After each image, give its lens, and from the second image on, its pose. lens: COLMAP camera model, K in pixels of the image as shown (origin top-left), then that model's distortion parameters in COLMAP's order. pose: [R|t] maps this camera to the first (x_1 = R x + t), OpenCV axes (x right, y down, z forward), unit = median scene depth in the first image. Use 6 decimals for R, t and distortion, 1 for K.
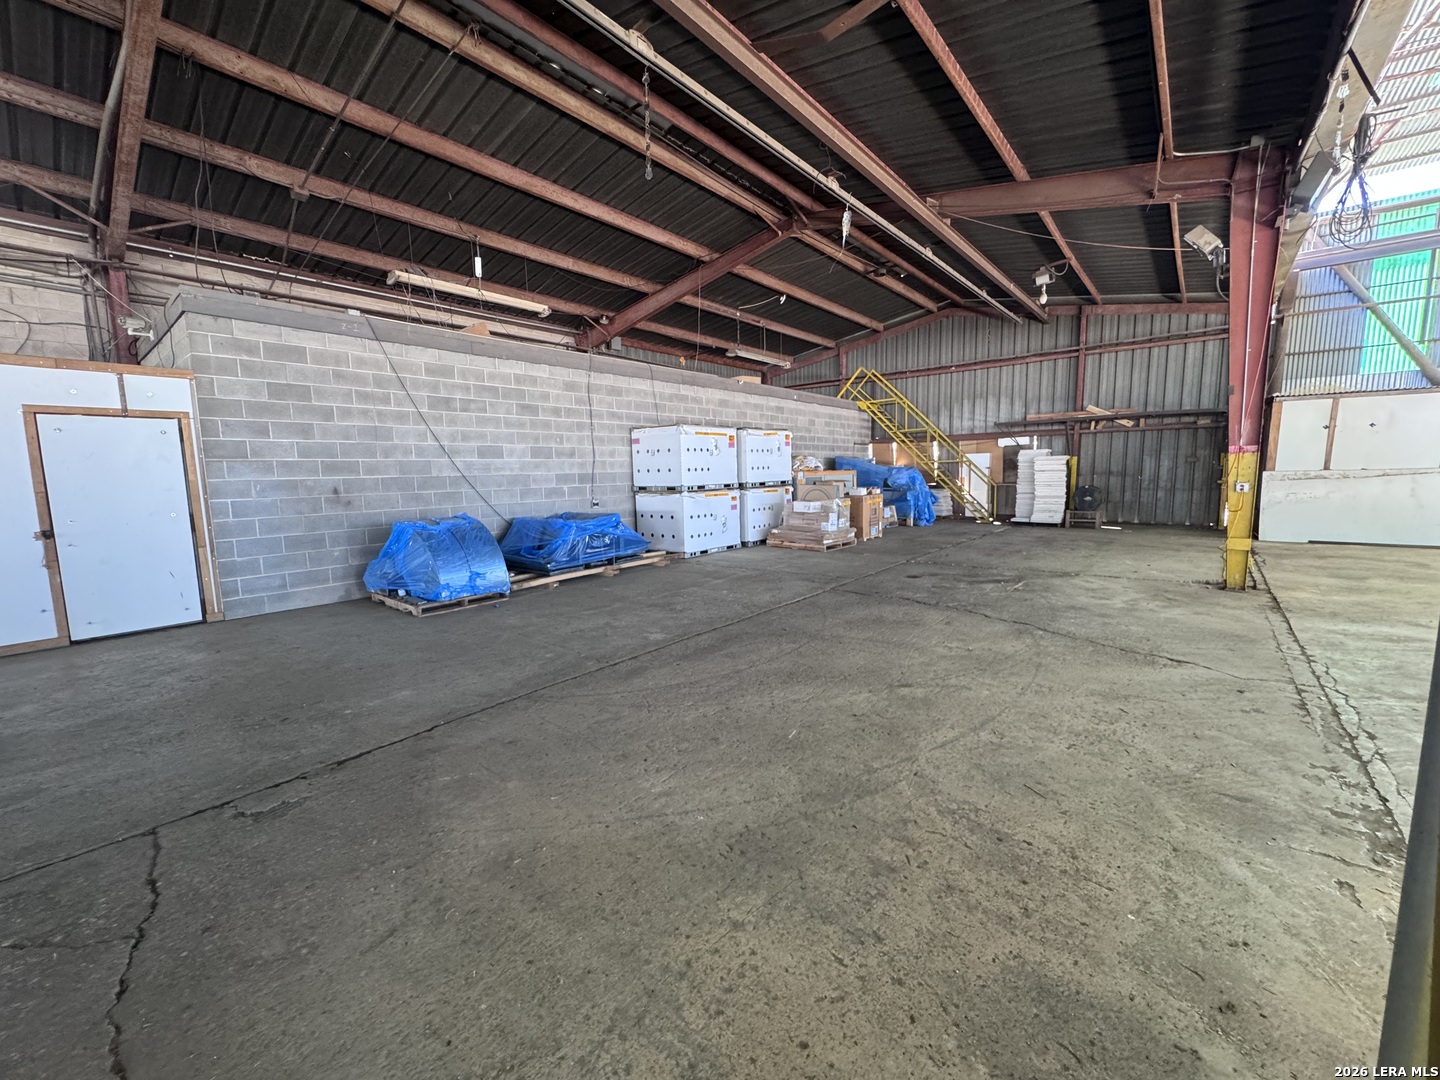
lens RADIAL K [[583.5, 0, 731.5], [0, 583.5, 543.9], [0, 0, 1]] dist [0.002343, -0.002909]
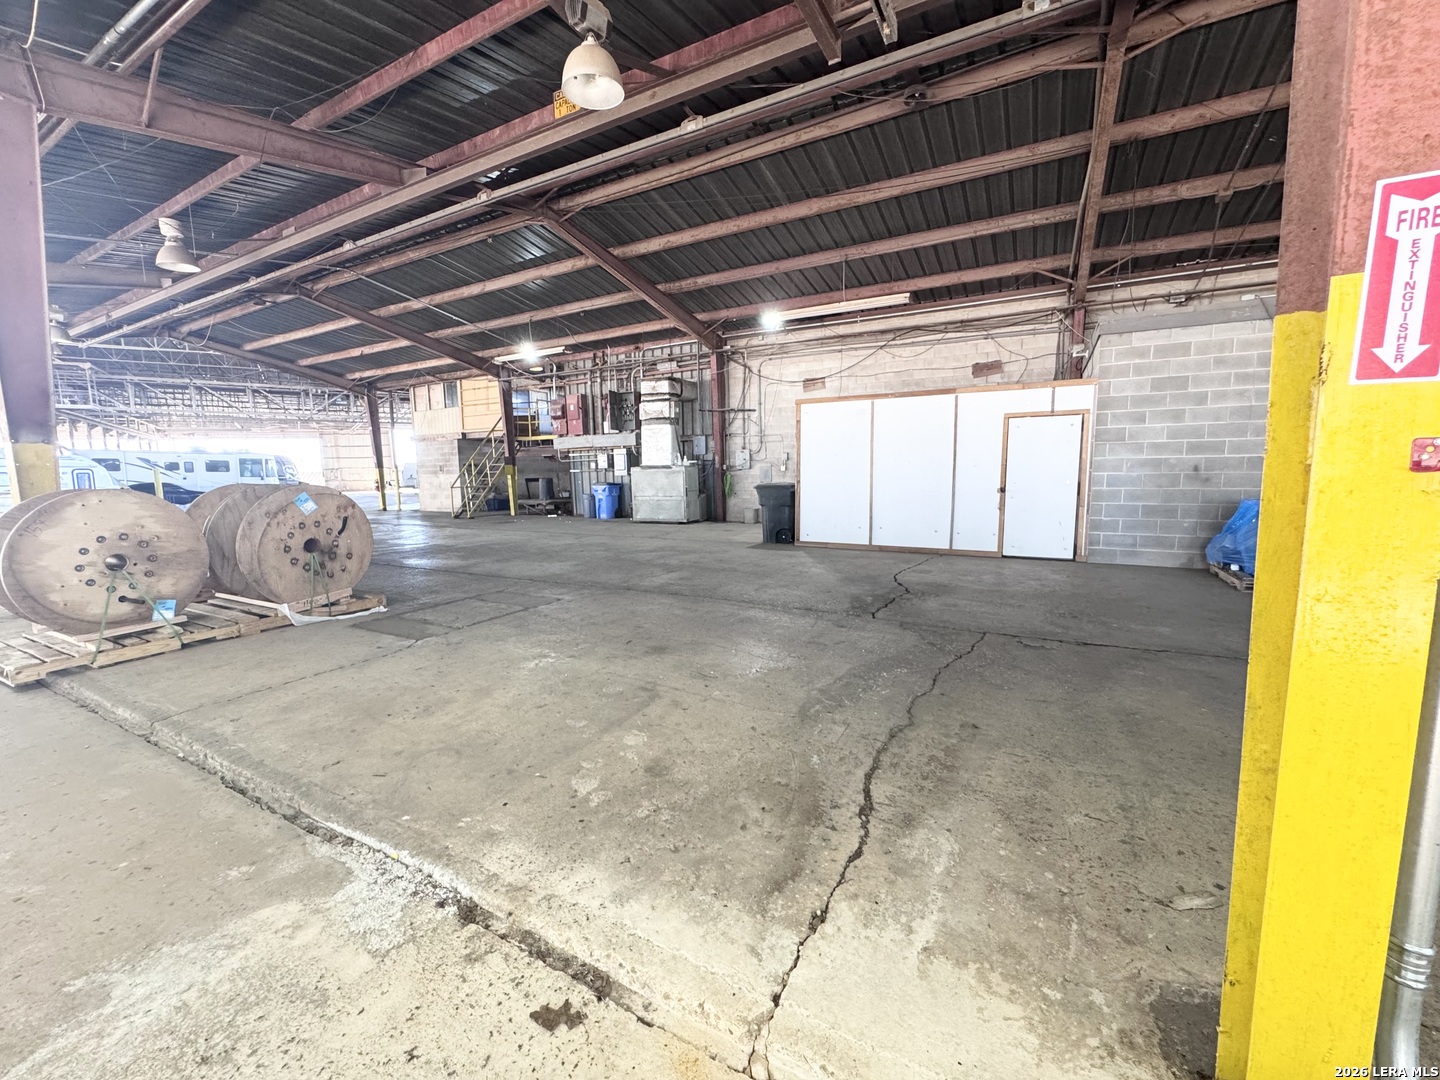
lens RADIAL K [[583.5, 0, 729.6], [0, 583.5, 544.3], [0, 0, 1]] dist [0.002343, -0.002909]
pose [[0.212732, 0.136593, -0.967516, 0.229436], [-0.112898, 0.986985, 0.114518, 0.025031], [0.970566, 0.084869, 0.225384, -0.098922]]
